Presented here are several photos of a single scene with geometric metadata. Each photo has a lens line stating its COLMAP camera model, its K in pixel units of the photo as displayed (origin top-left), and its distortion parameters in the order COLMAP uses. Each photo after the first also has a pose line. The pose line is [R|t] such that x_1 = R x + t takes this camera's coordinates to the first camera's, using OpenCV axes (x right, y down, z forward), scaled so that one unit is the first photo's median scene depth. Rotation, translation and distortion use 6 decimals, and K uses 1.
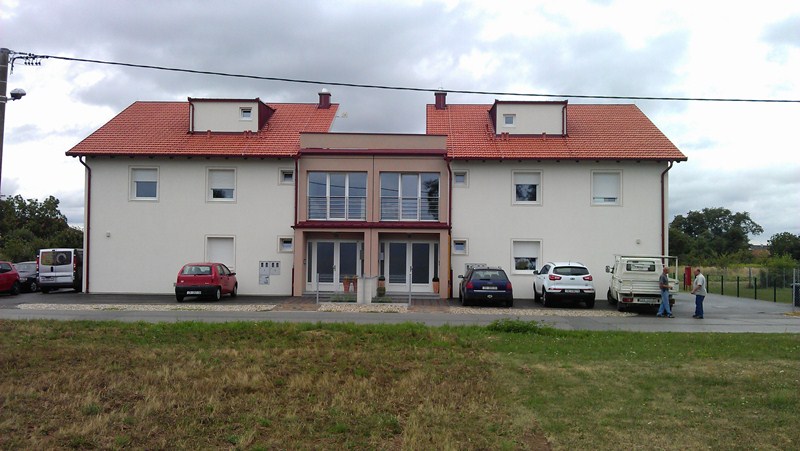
lens RADIAL K [[787.9, 0, 400.0], [0, 787.9, 225.5], [0, 0, 1]] dist [0.142326, -0.439015]
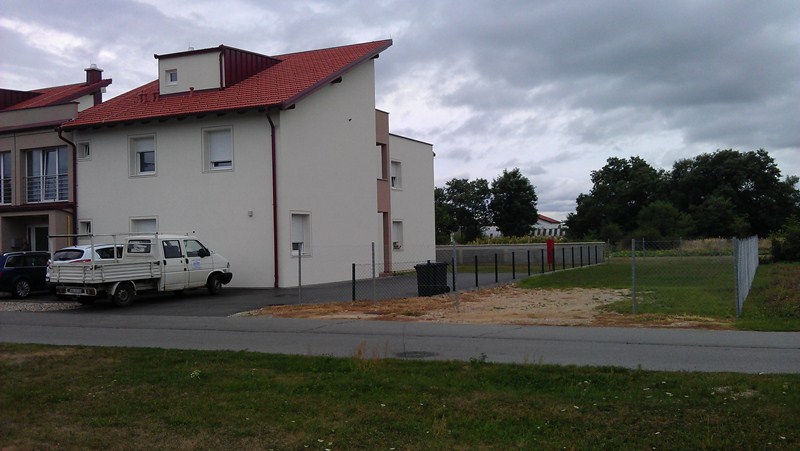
lens RADIAL K [[812.0, 0, 400.0], [0, 812.0, 225.5], [0, 0, 1]] dist [-0.015413, -0.010392]
pose [[0.911341, -0.038628, -0.409835, 0.762339], [0.049031, 0.998686, 0.014902, 0.026858], [0.408721, -0.033676, 0.912038, 0.320473]]
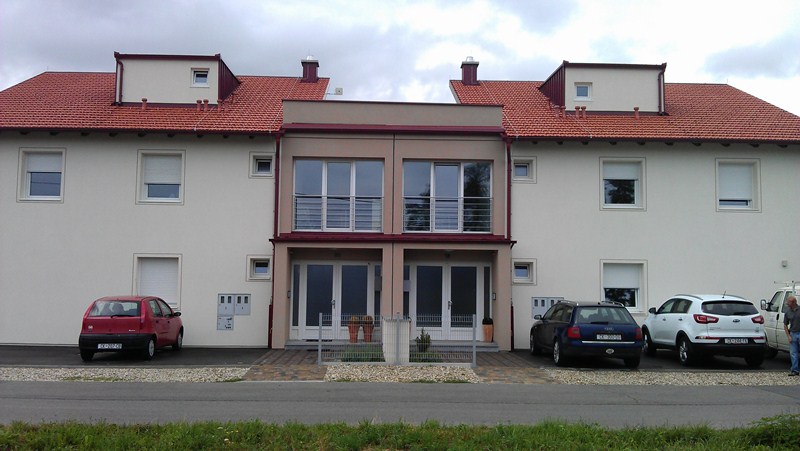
lens RADIAL K [[787.9, 0, 400.0], [0, 787.9, 225.5], [0, 0, 1]] dist [0.142326, -0.439015]
pose [[0.998210, 0.003782, 0.059687, -0.068148], [-0.001014, 0.998925, -0.046343, 0.018981], [-0.059798, 0.046200, 0.997141, 0.338458]]
